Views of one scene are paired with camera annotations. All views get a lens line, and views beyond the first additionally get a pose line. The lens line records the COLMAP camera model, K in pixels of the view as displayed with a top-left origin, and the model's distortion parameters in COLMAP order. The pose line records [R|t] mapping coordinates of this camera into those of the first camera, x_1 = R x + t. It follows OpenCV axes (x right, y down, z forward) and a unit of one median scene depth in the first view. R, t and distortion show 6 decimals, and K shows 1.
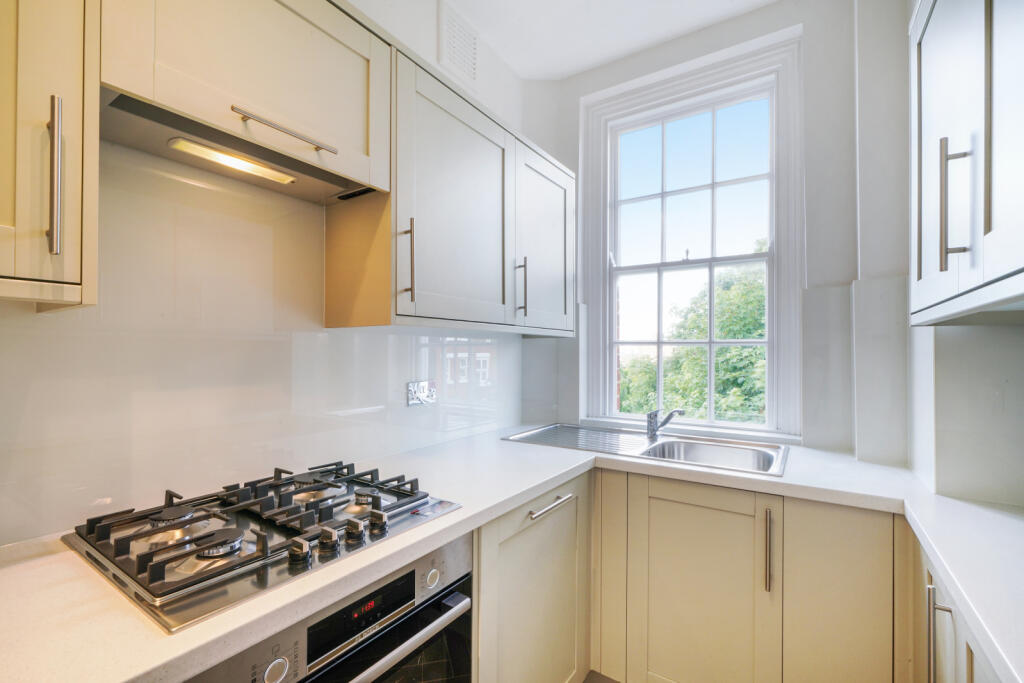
lens RADIAL K [[450.2, 0, 492.7], [0, 450.2, 346.9], [0, 0, 1]] dist [-0.002667, 0.000554]
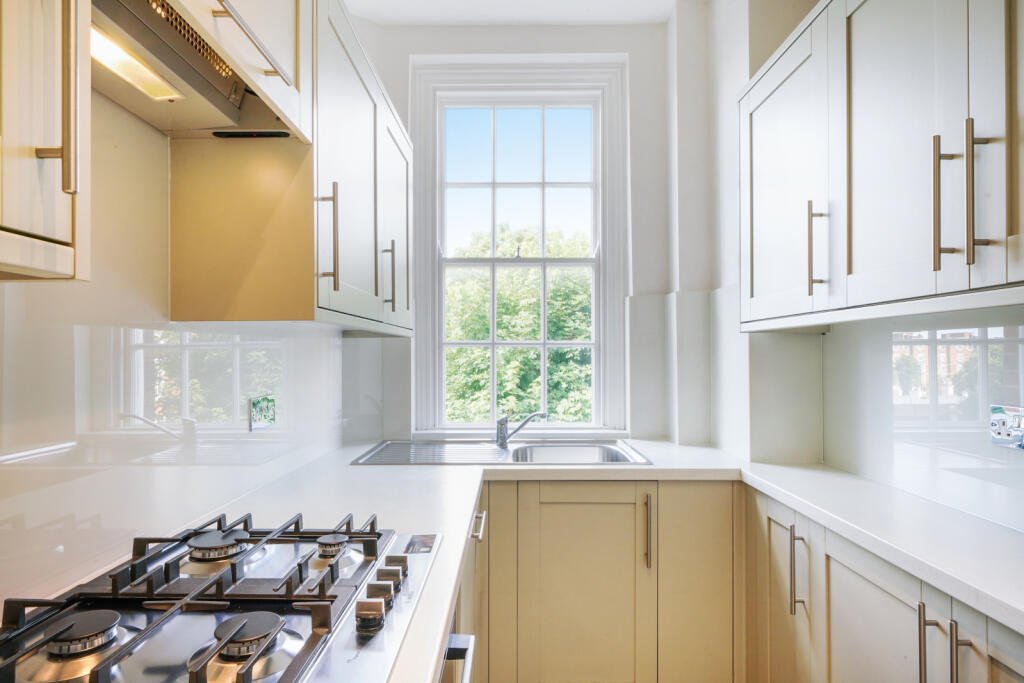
lens RADIAL K [[564.9, 0, 491.2], [0, 564.9, 348.6], [0, 0, 1]] dist [-0.002779, -0.000252]
pose [[0.834924, -0.001080, 0.550364, -0.323866], [-0.000325, 0.999997, 0.002455, -0.002477], [-0.550365, -0.002228, 0.834921, 0.030445]]
